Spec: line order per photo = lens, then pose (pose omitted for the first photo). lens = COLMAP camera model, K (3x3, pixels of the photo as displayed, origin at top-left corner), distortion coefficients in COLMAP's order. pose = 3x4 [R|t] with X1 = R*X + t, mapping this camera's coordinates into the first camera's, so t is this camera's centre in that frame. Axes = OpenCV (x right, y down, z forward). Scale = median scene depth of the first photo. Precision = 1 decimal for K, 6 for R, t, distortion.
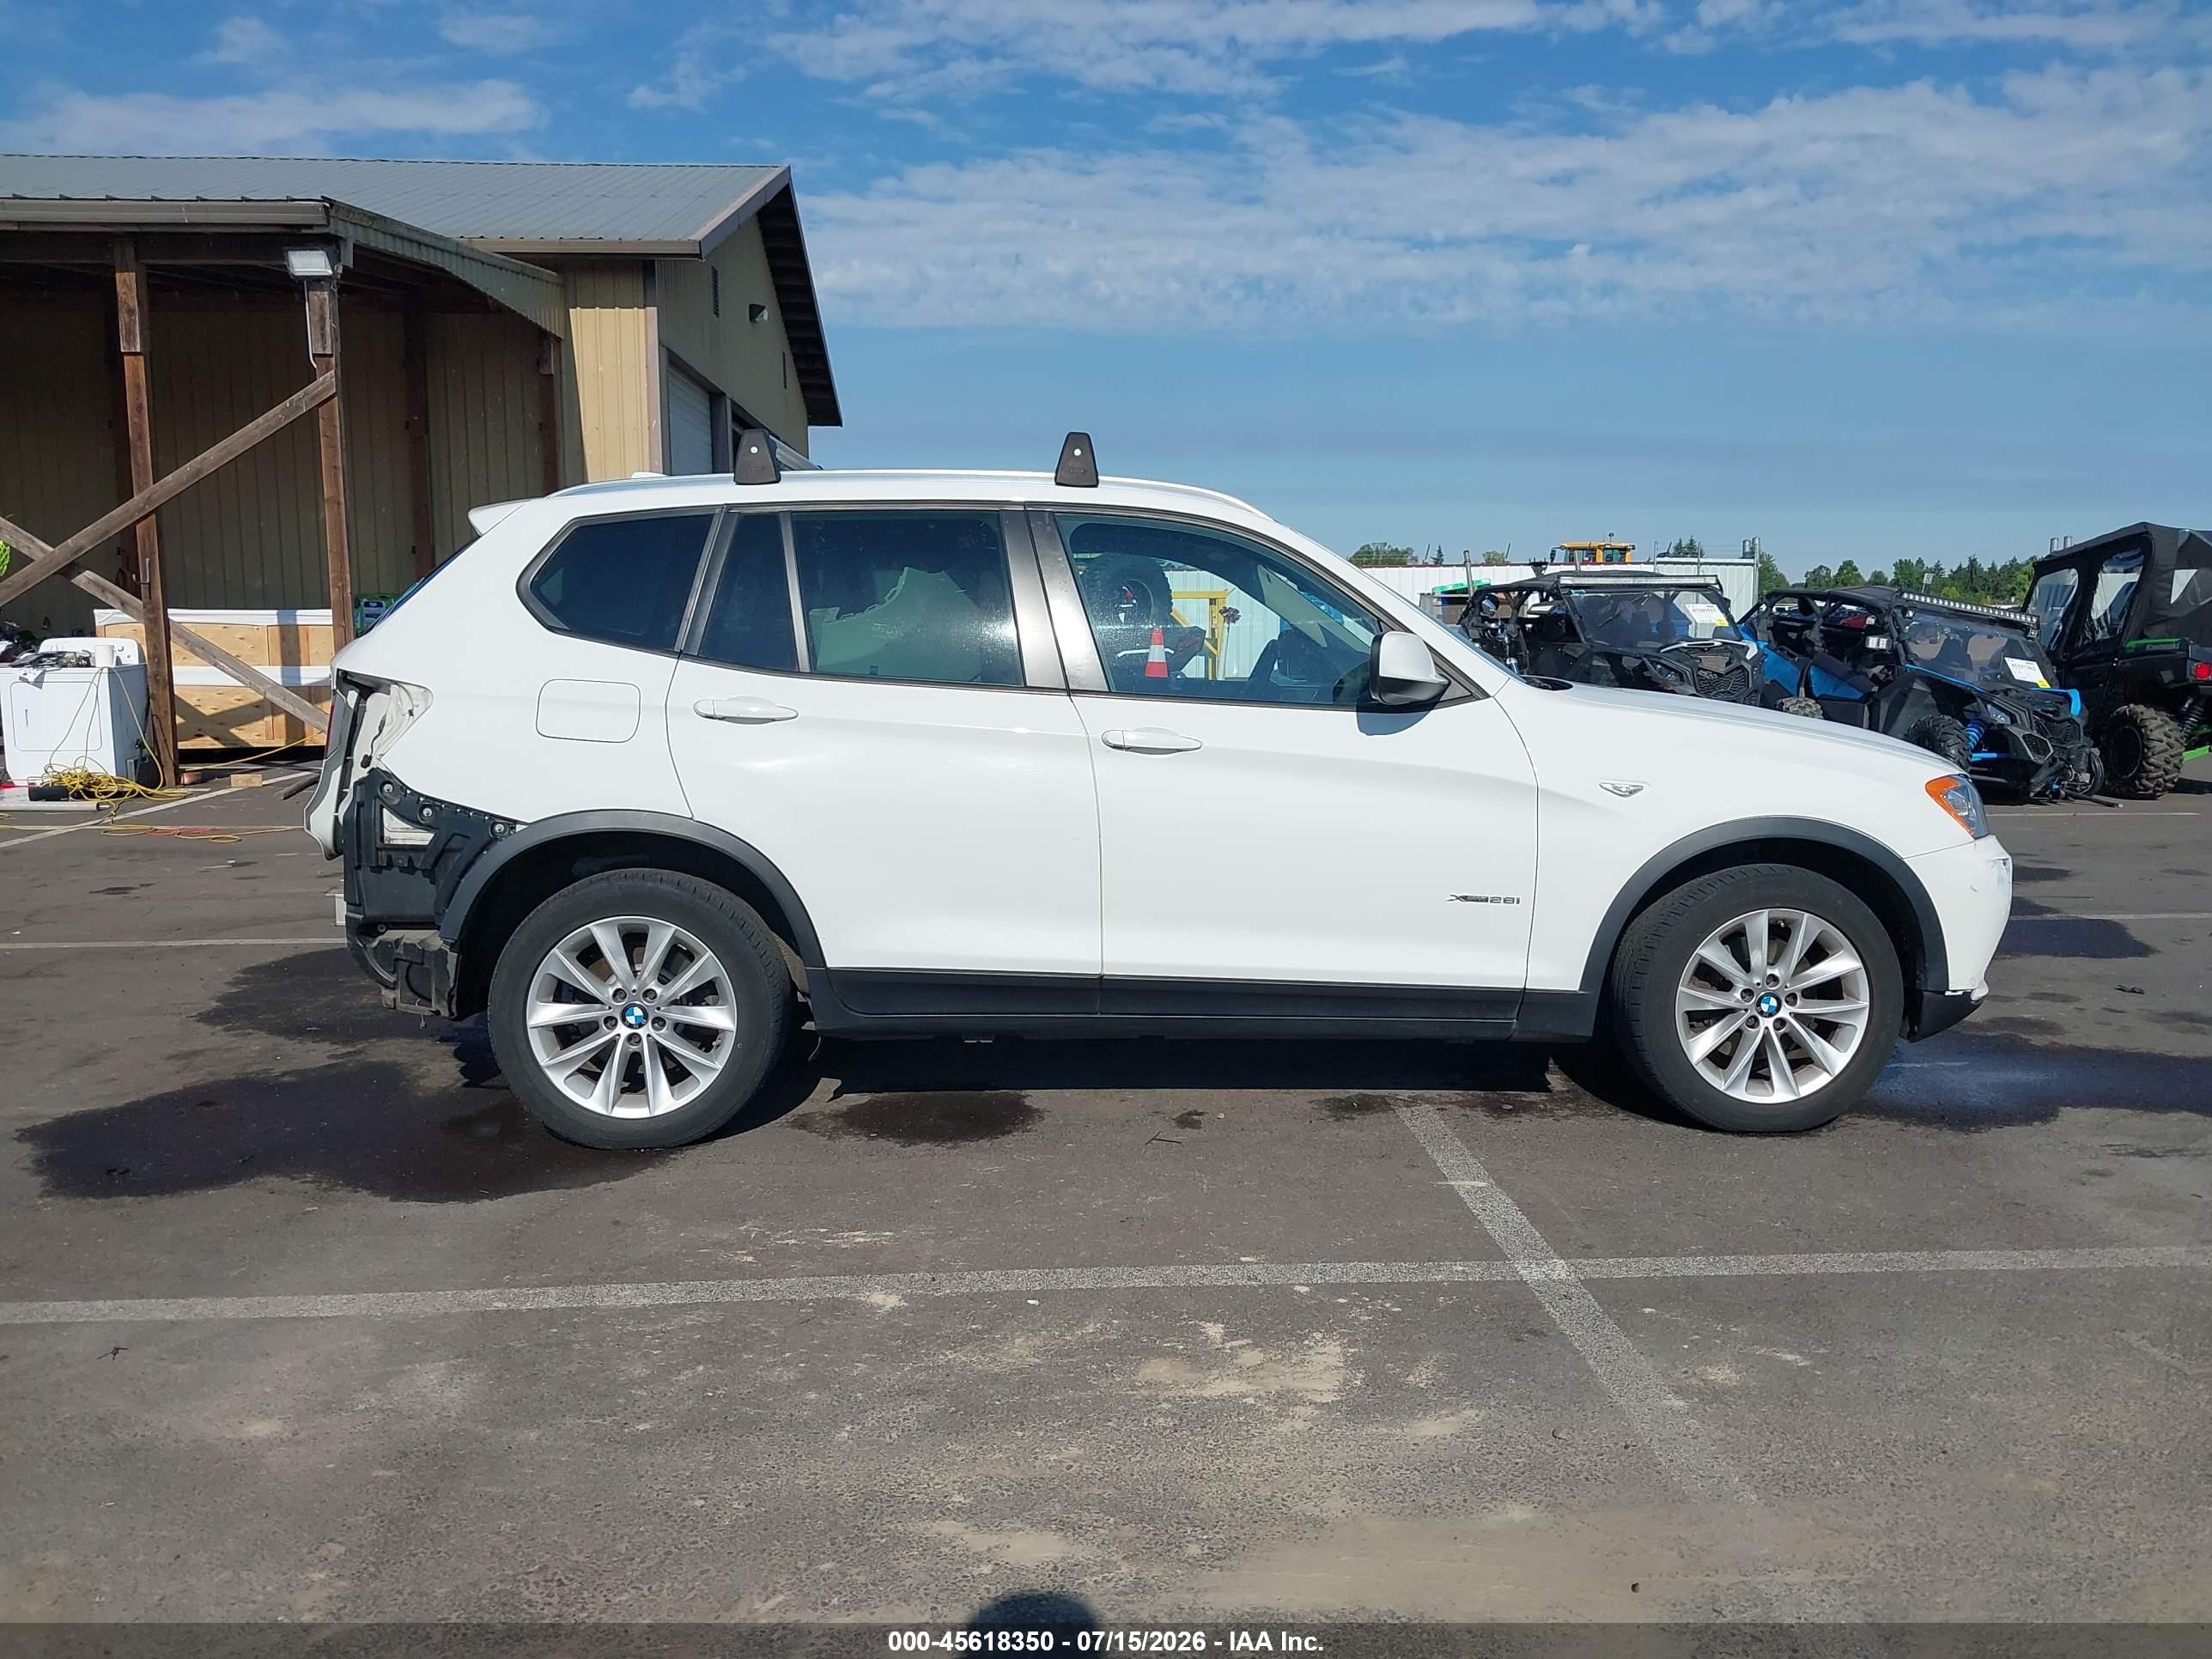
lens RADIAL K [[1728.0, 0, 1134.1], [0, 1728.0, 845.0], [0, 0, 1]] dist [0.002364, -0.001910]
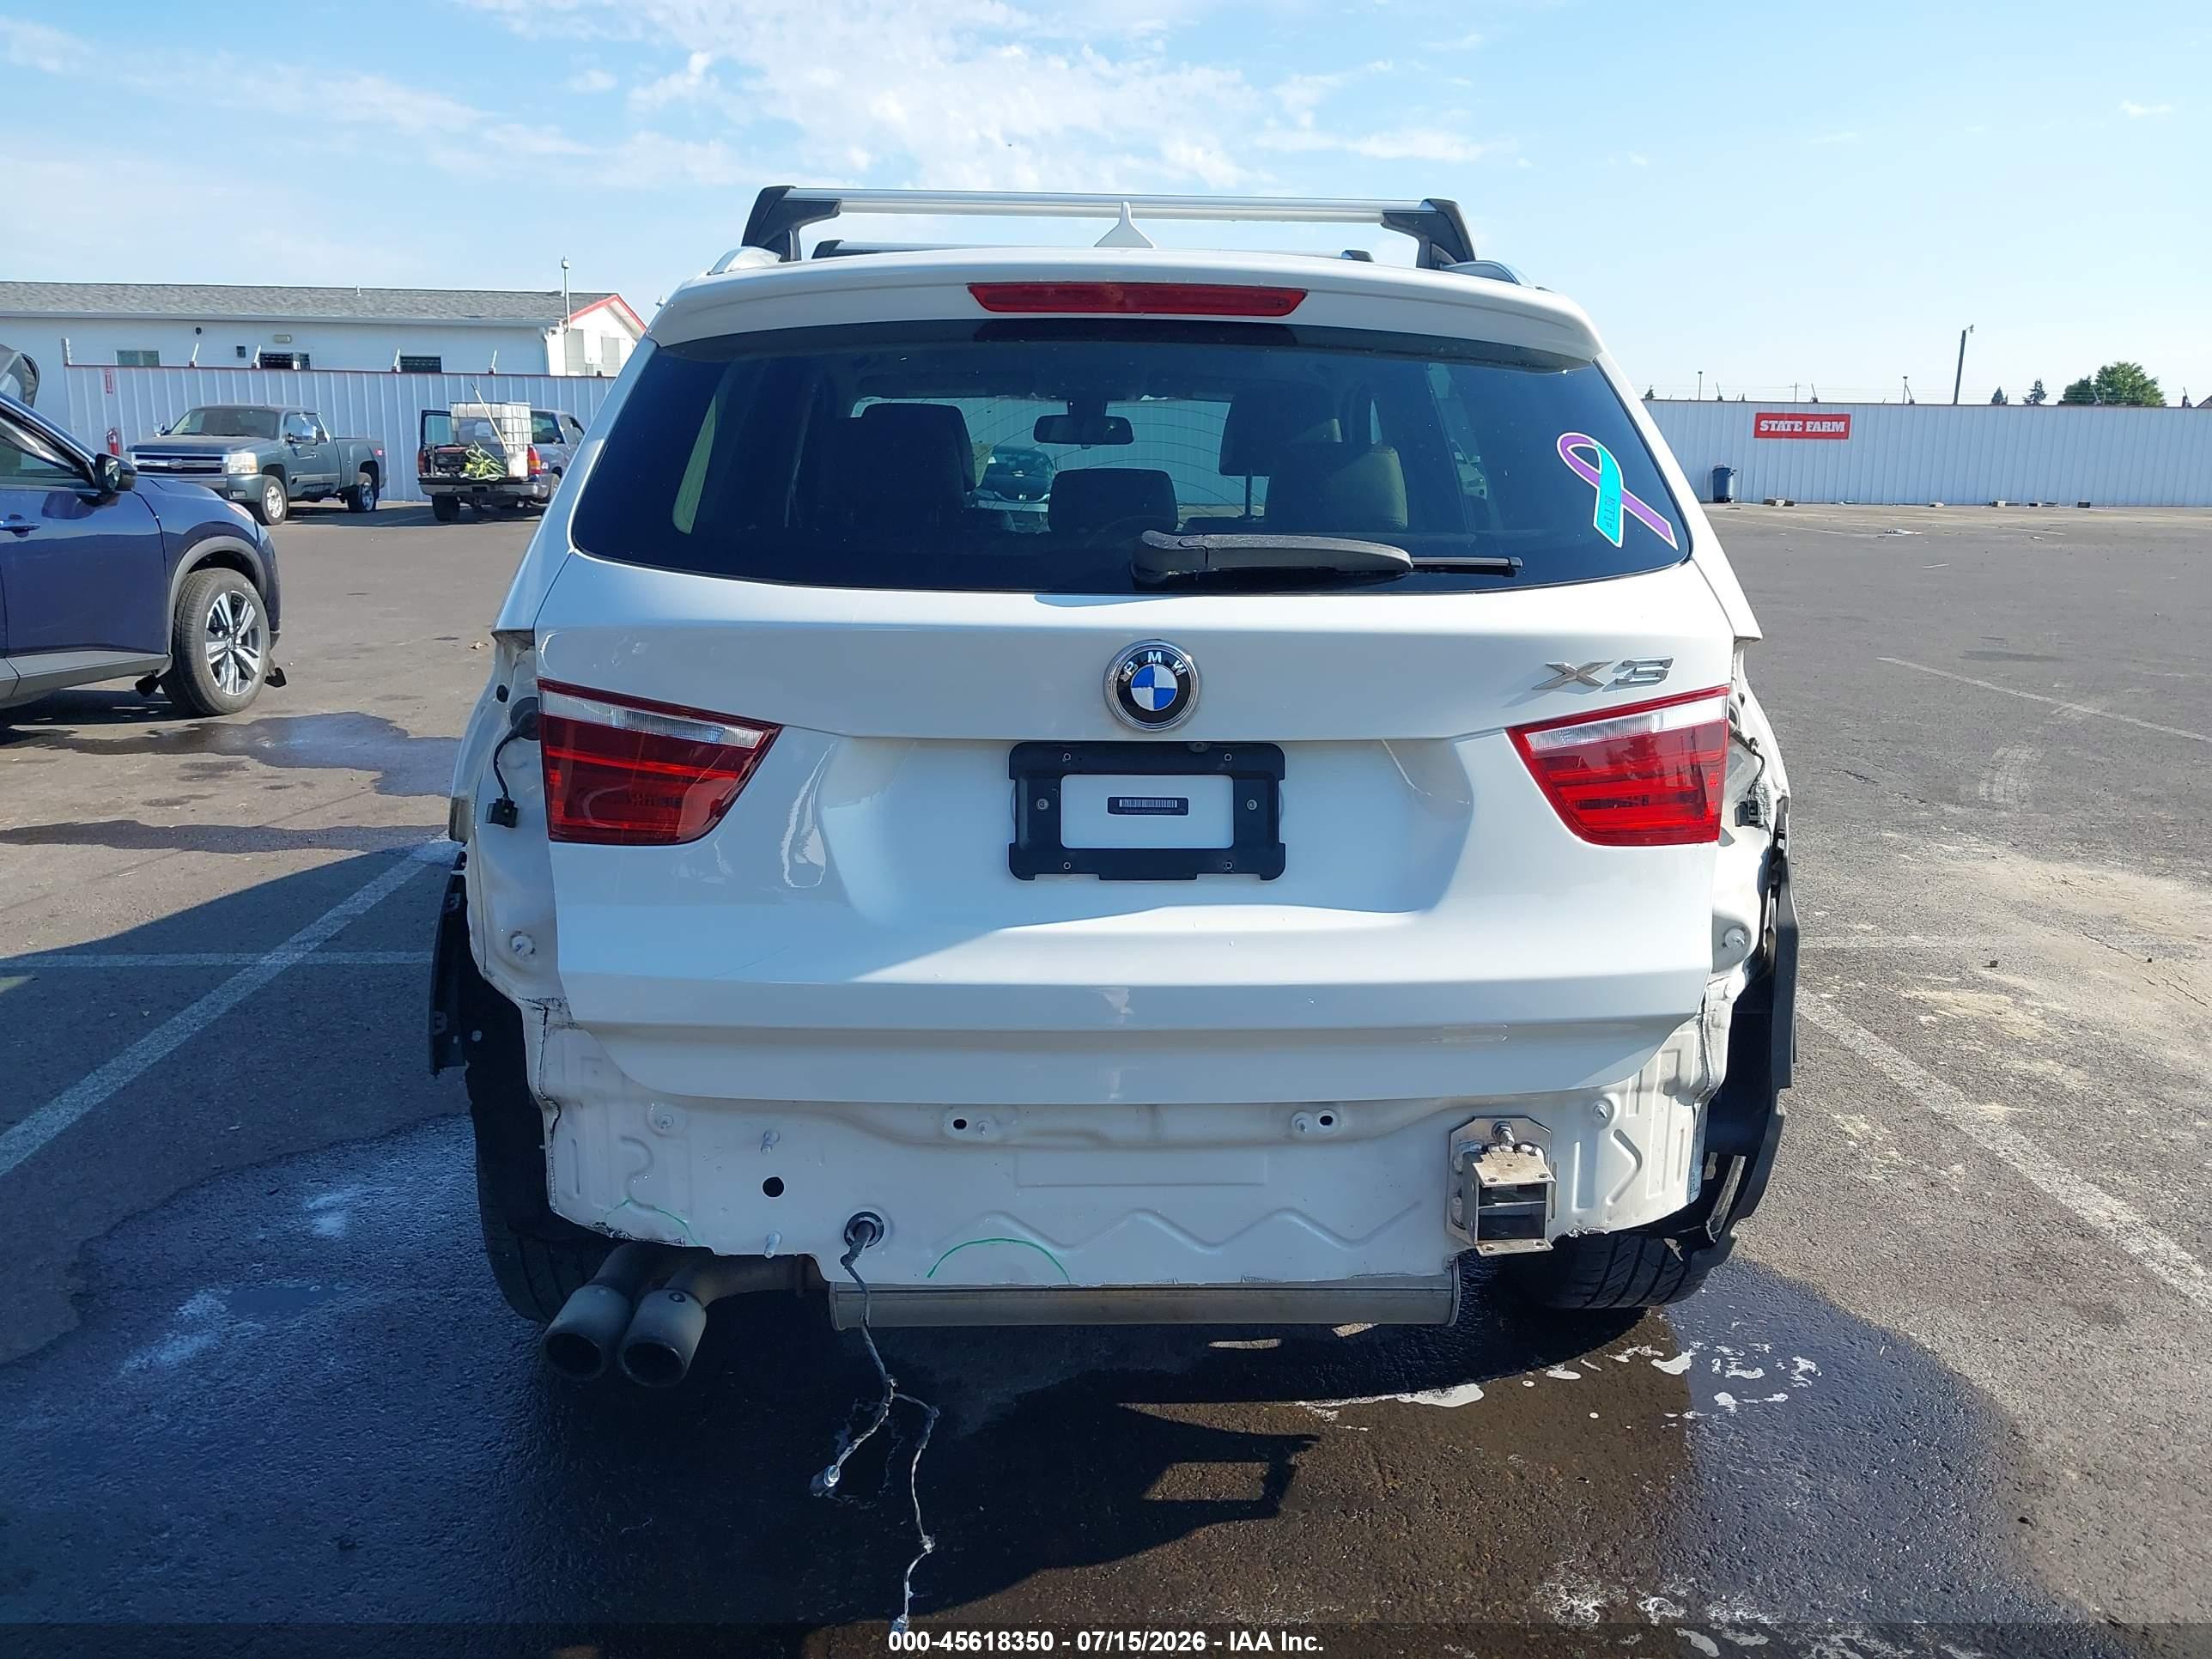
lens RADIAL K [[1742.1, 0, 1109.1], [0, 1742.1, 843.7], [0, 0, 1]] dist [0.004398, -0.006950]
pose [[0.007157, -0.224851, 0.974367, -0.947447], [0.119101, 0.967647, 0.222426, -0.176654], [-0.992856, 0.114456, 0.033705, 1.179870]]
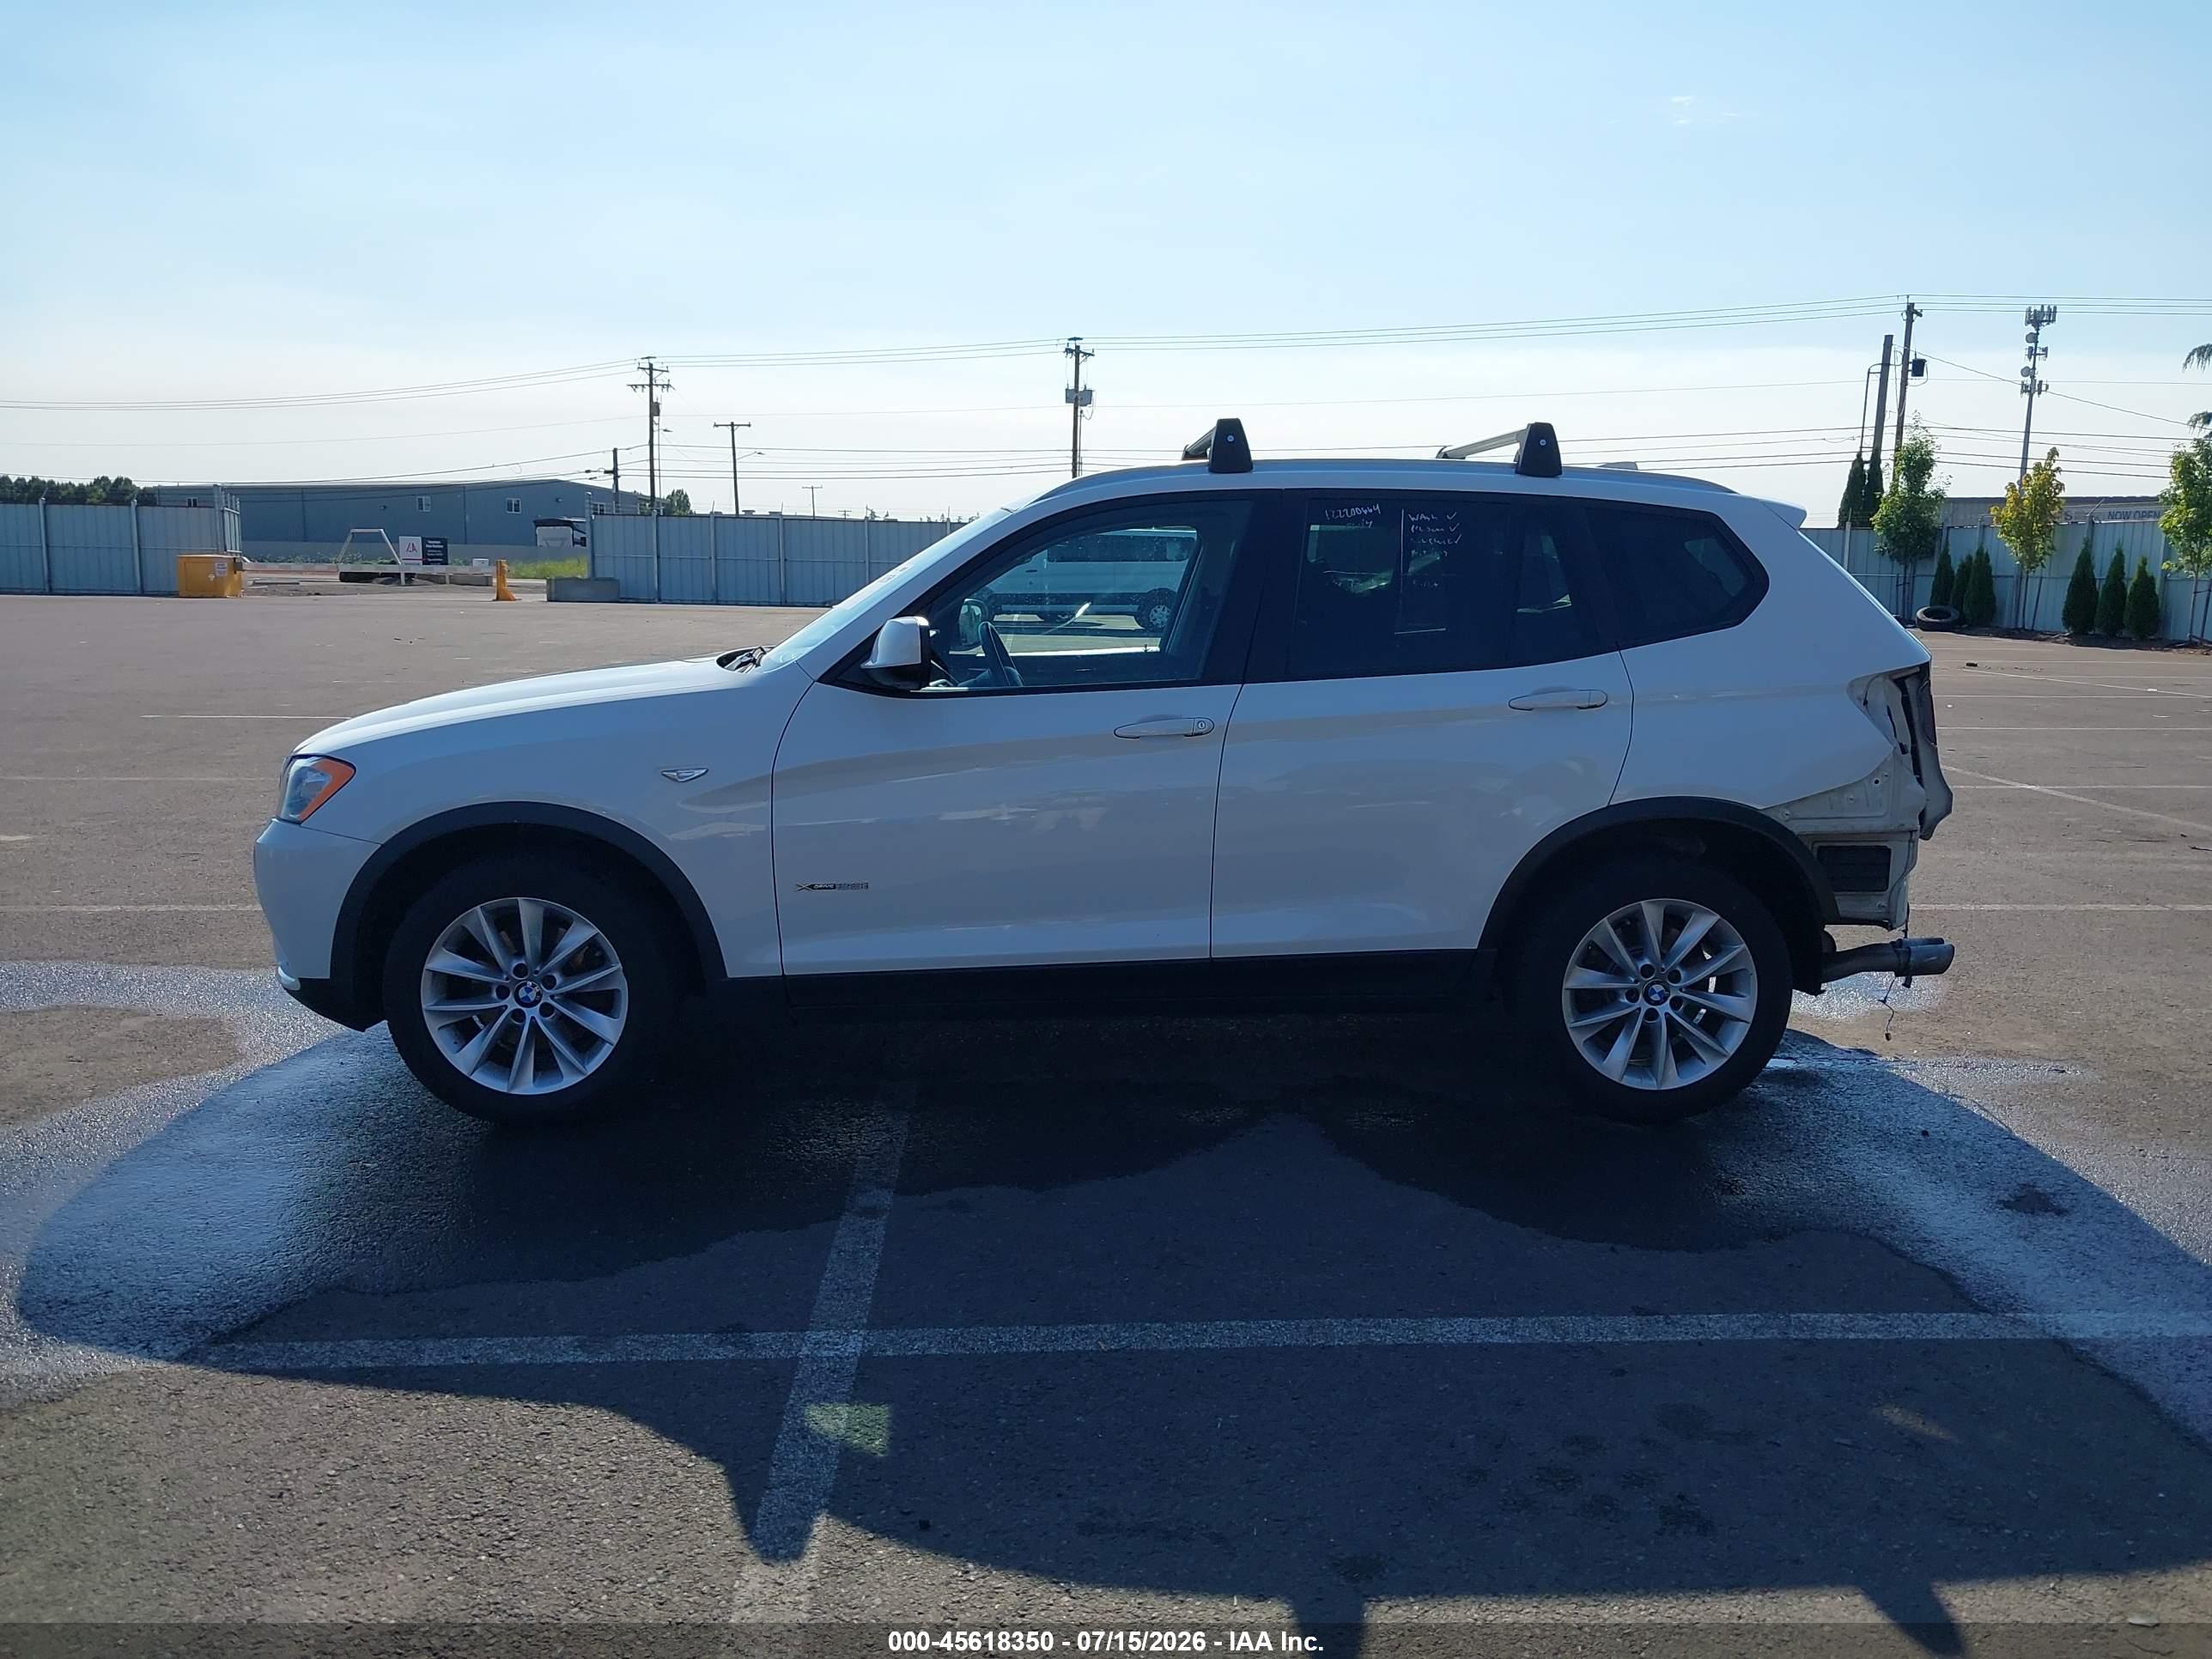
lens RADIAL K [[1819.3, 0, 1163.5], [0, 1819.3, 825.6], [0, 0, 1]] dist [0.002317, -0.008953]
pose [[-0.999770, -0.015499, -0.014812, 0.008899], [-0.018967, 0.961526, 0.274059, -0.352396], [0.009995, 0.274277, -0.961599, 2.461762]]
